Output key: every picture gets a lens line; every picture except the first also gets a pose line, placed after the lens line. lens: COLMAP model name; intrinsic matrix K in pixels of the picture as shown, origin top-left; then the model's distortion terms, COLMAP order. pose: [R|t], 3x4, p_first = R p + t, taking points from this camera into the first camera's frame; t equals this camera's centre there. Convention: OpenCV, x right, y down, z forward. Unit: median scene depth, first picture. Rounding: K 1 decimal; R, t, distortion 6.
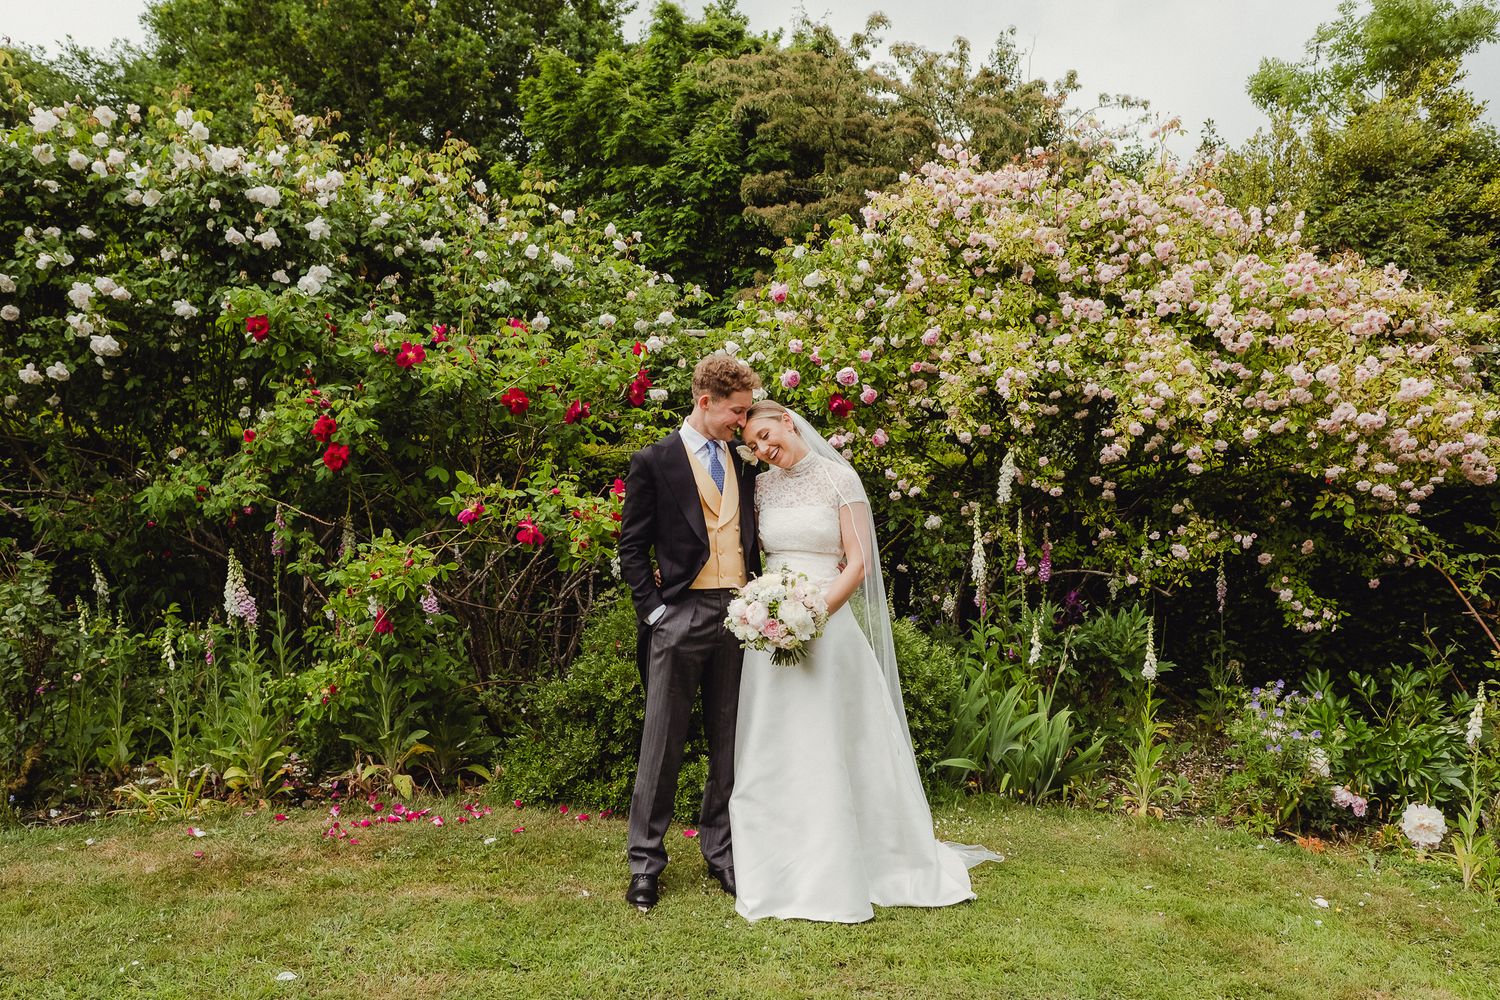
lens RADIAL K [[2279.4, 0, 739.6], [0, 2279.4, 500.0], [0, 0, 1]] dist [-0.084656, 0.000000]
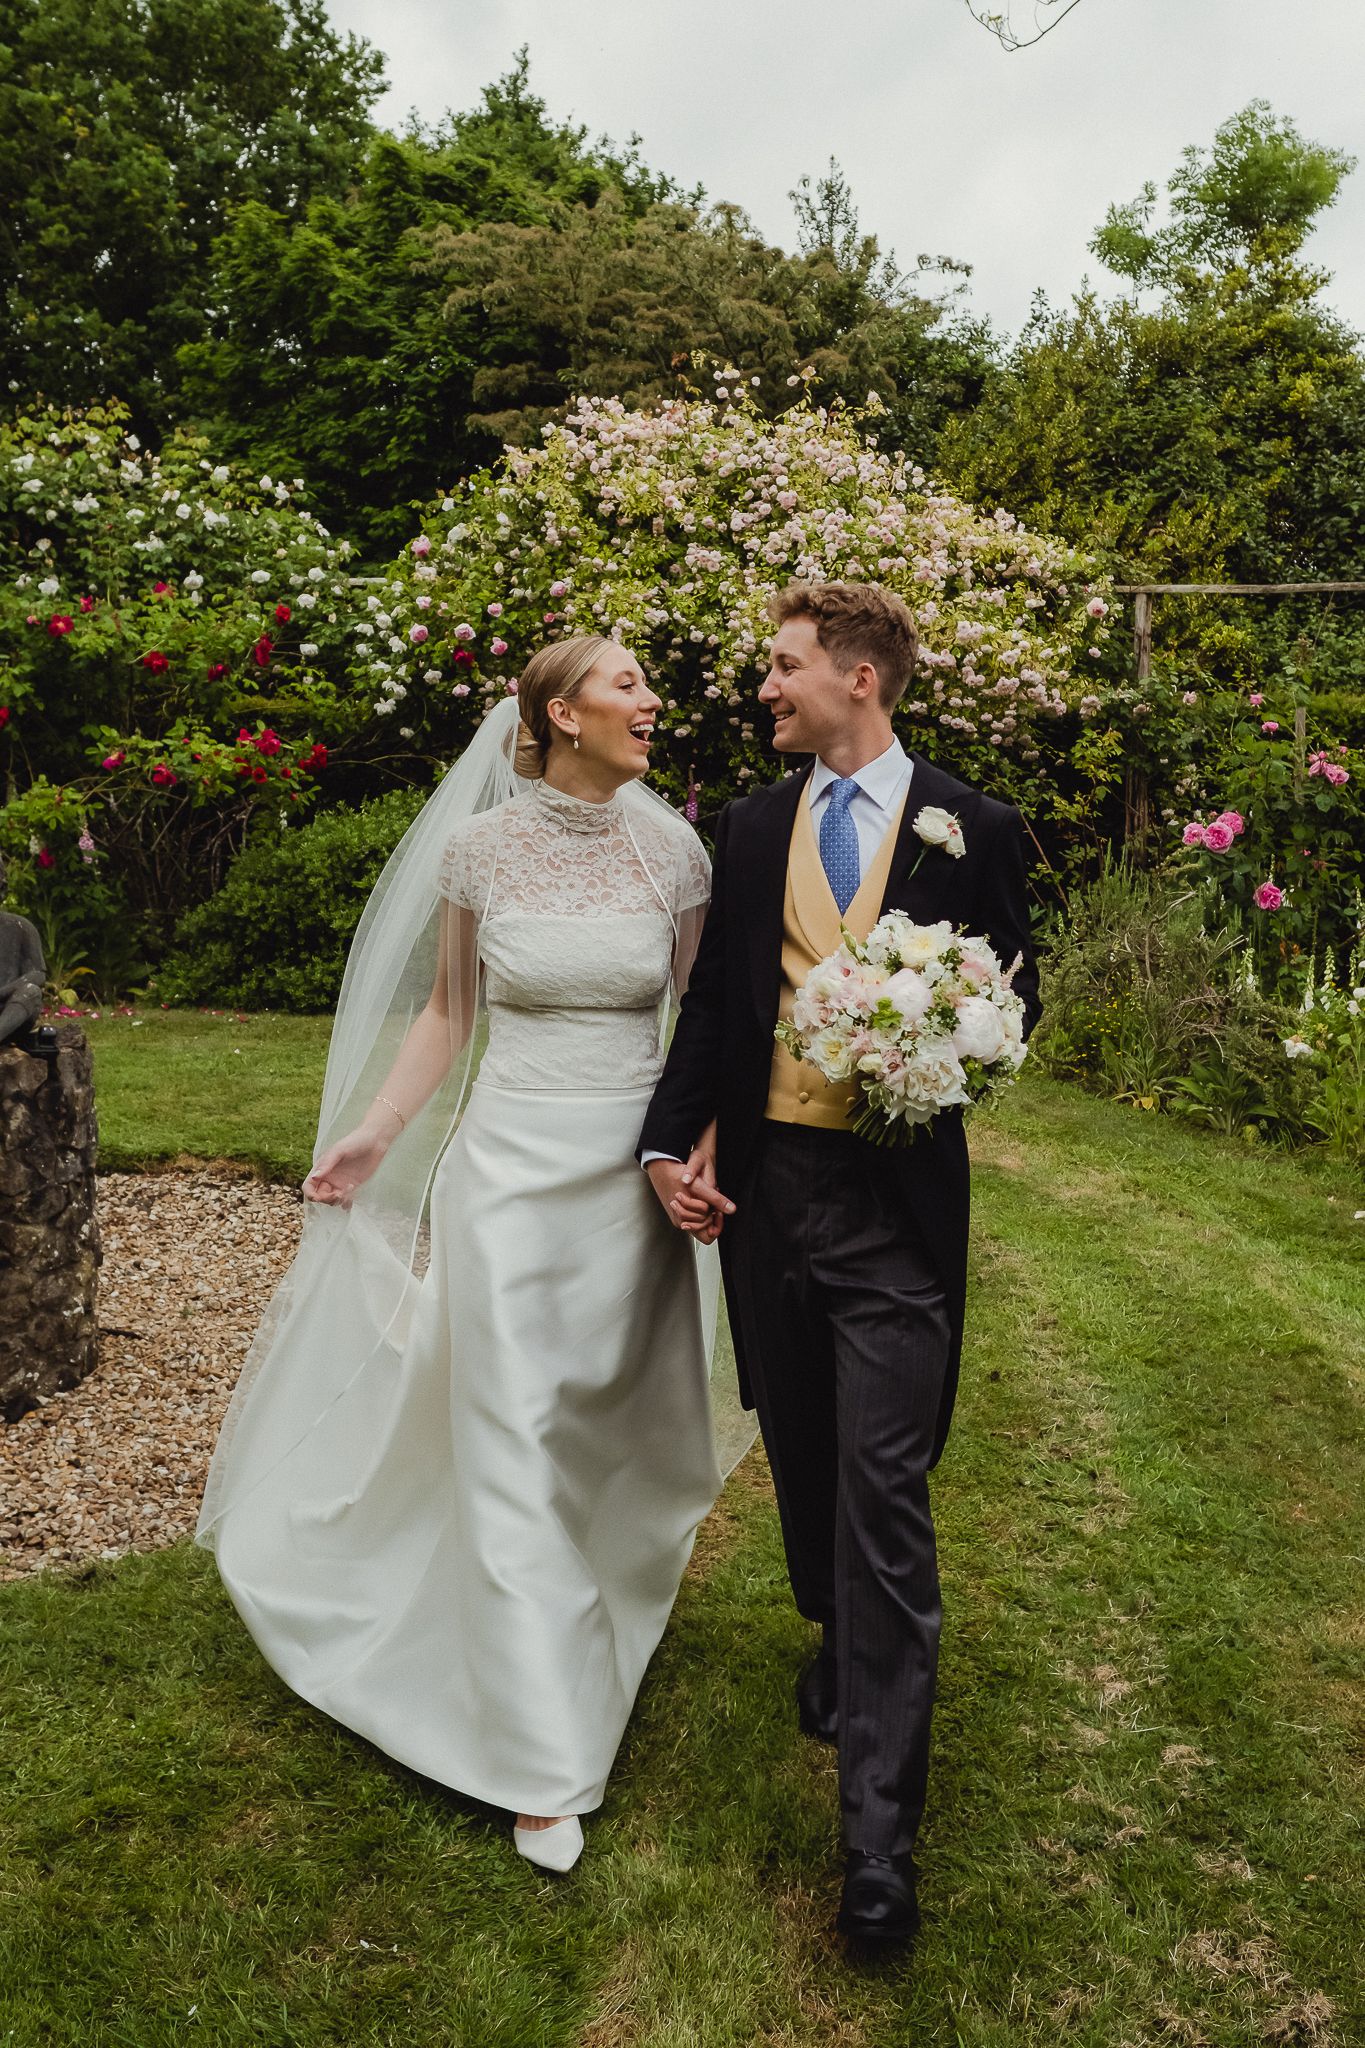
lens RADIAL K [[3112.2, 0, 697.2], [0, 3112.2, 1015.1], [0, 0, 1]] dist [-0.084656, 0.000000]
pose [[0.998542, -0.030235, 0.044726, 0.070685], [0.026640, 0.996528, 0.078886, 0.011920], [-0.046956, -0.077580, 0.995880, -0.412410]]
